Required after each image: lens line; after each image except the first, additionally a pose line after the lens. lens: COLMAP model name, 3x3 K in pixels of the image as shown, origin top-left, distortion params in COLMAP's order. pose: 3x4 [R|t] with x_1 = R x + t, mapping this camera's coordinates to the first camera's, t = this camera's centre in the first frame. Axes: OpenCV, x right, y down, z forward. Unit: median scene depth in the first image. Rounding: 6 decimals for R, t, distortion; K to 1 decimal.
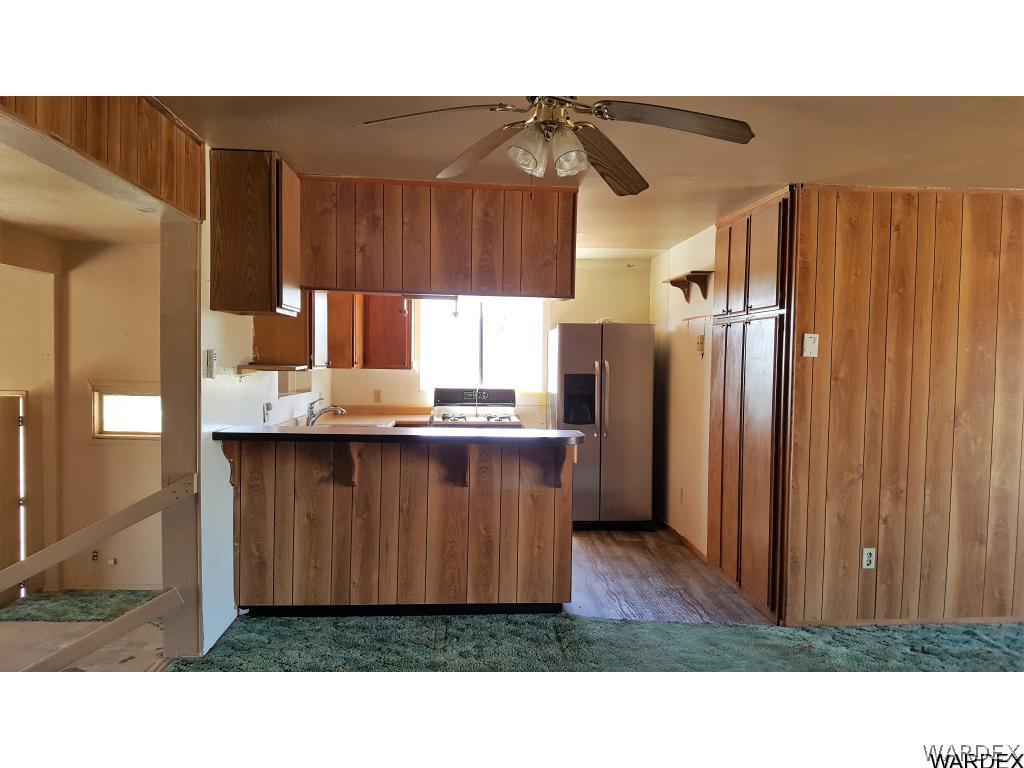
lens RADIAL K [[759.4, 0, 507.2], [0, 759.4, 386.4], [0, 0, 1]] dist [0.192101, -0.351835]
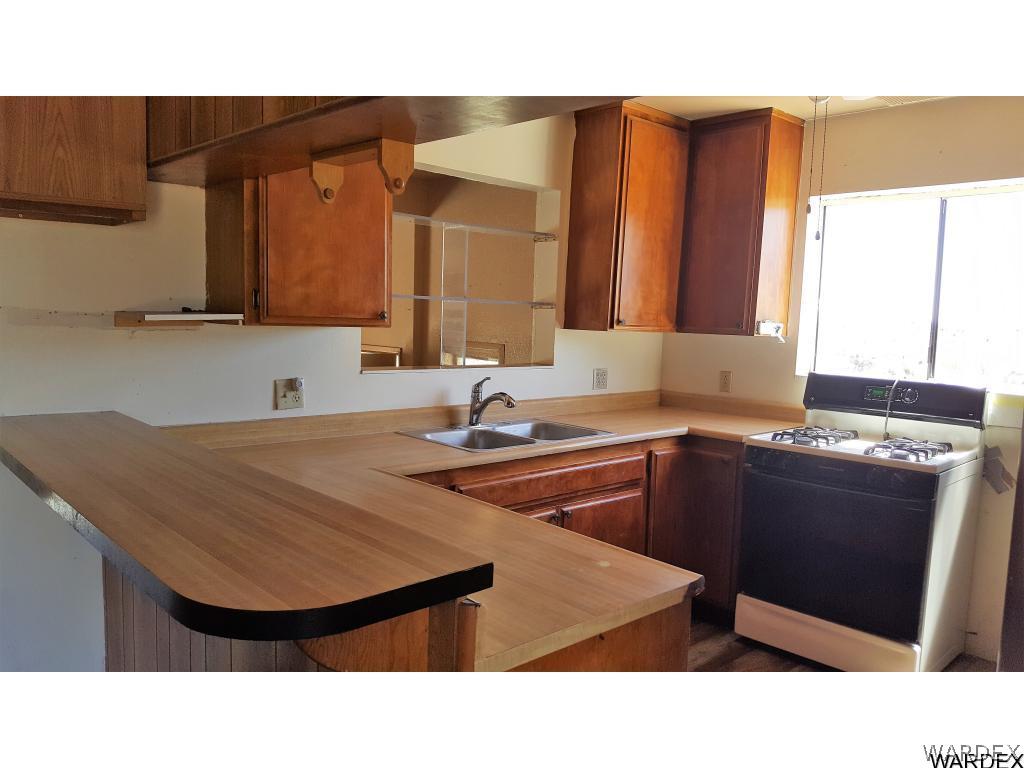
lens RADIAL K [[759.4, 0, 507.2], [0, 759.4, 386.4], [0, 0, 1]] dist [0.192101, -0.351835]
pose [[0.613783, 0.078145, -0.785597, 0.311390], [-0.045552, 0.996937, 0.063577, -0.020974], [0.788159, -0.003237, 0.615463, 0.856295]]
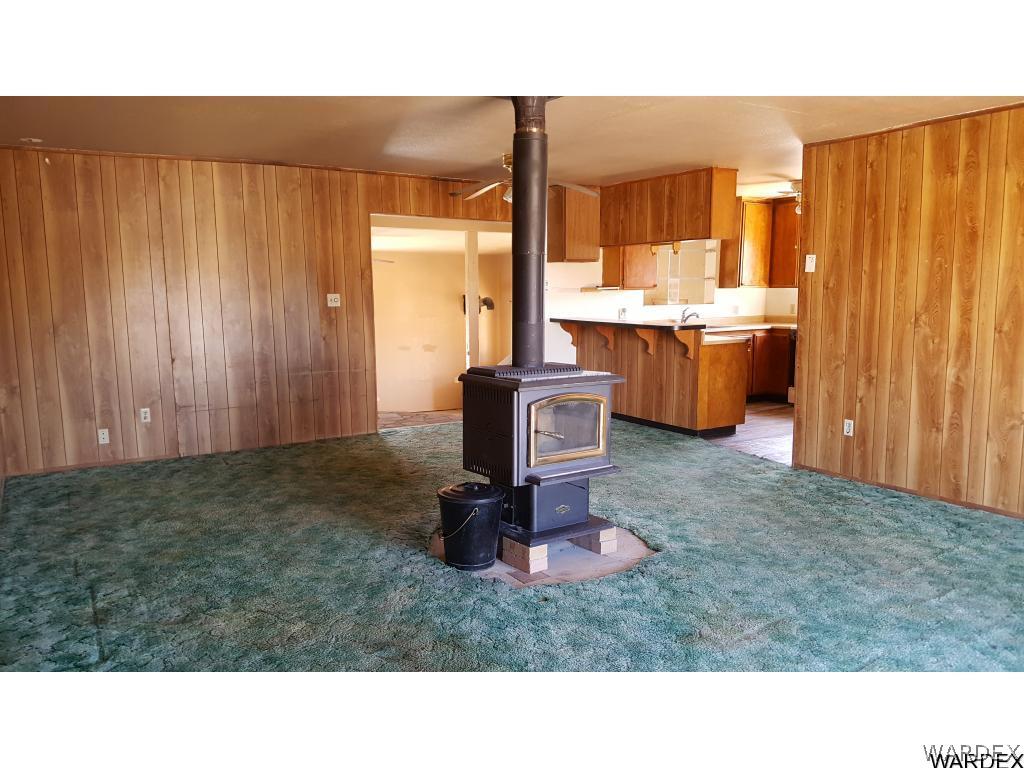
lens RADIAL K [[755.4, 0, 514.4], [0, 755.4, 380.0], [0, 0, 1]] dist [0.163053, -0.338429]
pose [[0.463278, 0.088571, -0.881776, 1.328133], [-0.012431, 0.995545, 0.093468, 0.029638], [0.886126, -0.032340, 0.462315, -0.080653]]
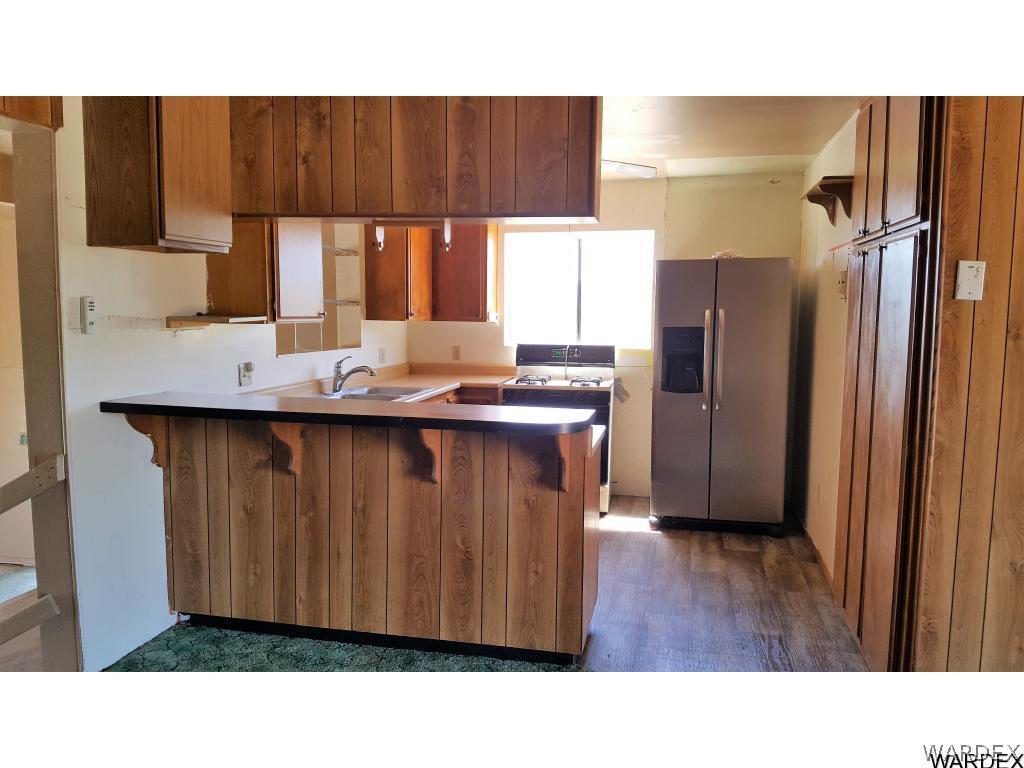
lens RADIAL K [[755.4, 0, 514.4], [0, 755.4, 380.0], [0, 0, 1]] dist [0.163053, -0.338429]
pose [[0.961098, 0.020087, -0.275478, 0.214968], [-0.004797, 0.998416, 0.056065, -0.007933], [0.276167, -0.052562, 0.959671, 0.328858]]
